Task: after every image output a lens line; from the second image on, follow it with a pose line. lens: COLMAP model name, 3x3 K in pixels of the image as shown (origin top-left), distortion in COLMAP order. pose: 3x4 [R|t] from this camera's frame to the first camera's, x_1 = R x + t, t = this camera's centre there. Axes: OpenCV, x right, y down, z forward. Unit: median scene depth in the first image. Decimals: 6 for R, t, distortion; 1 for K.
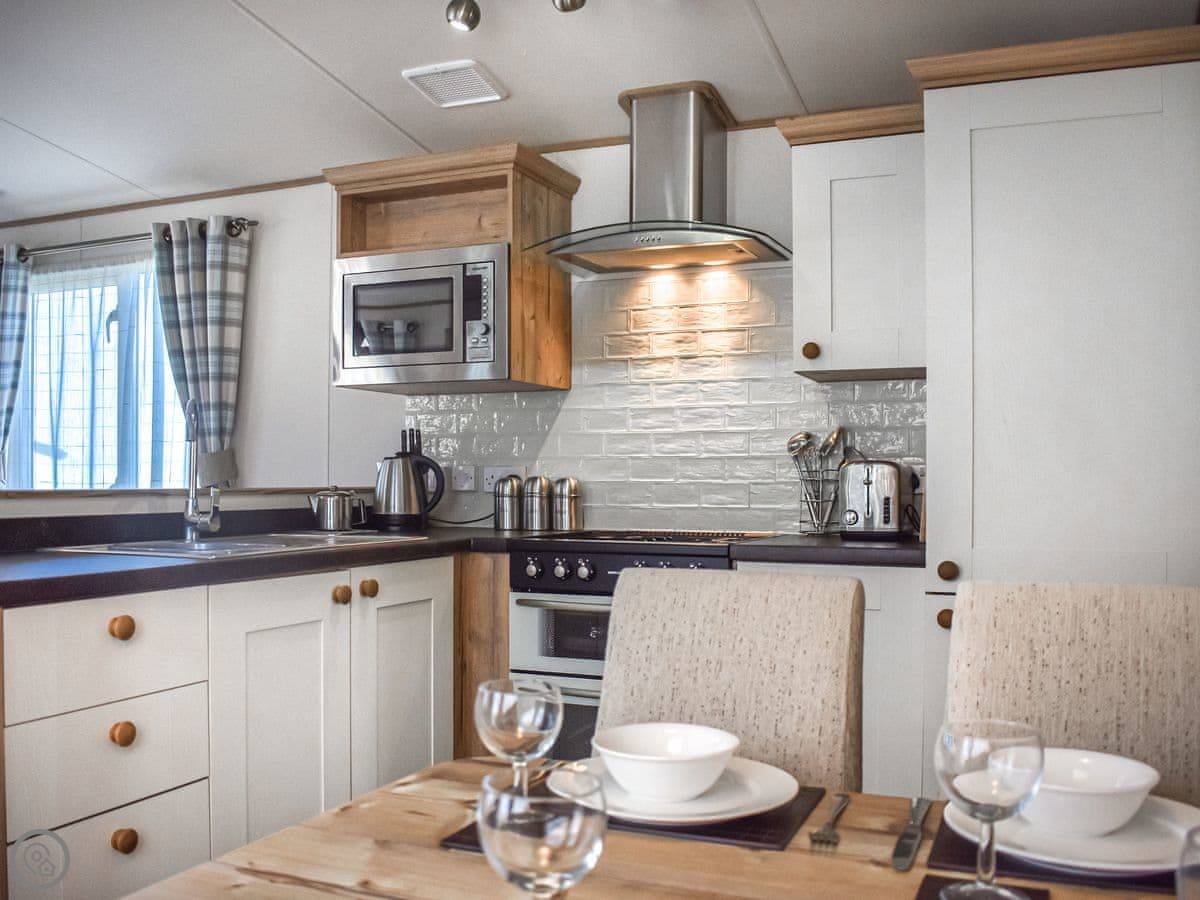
lens RADIAL K [[1178.3, 0, 627.2], [0, 1178.3, 477.8], [0, 0, 1]] dist [-0.087223, 0.008546]
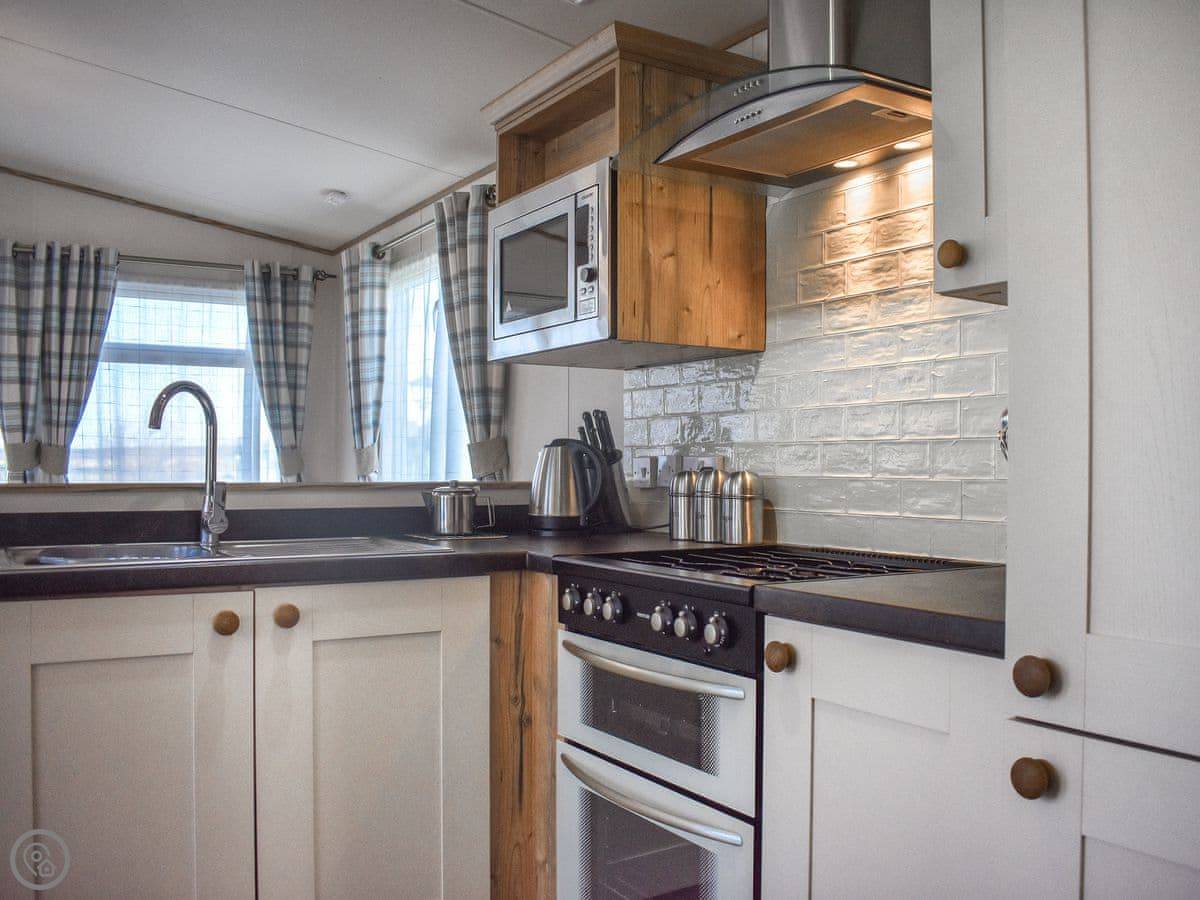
lens RADIAL K [[1129.4, 0, 600.0], [0, 1129.4, 450.0], [0, 0, 1]] dist [-0.084137, 0.018382]
pose [[0.828697, -0.007371, -0.559649, 0.268397], [-0.001370, 0.999884, -0.015199, -0.002606], [0.559696, 0.013362, 0.828590, 0.375263]]
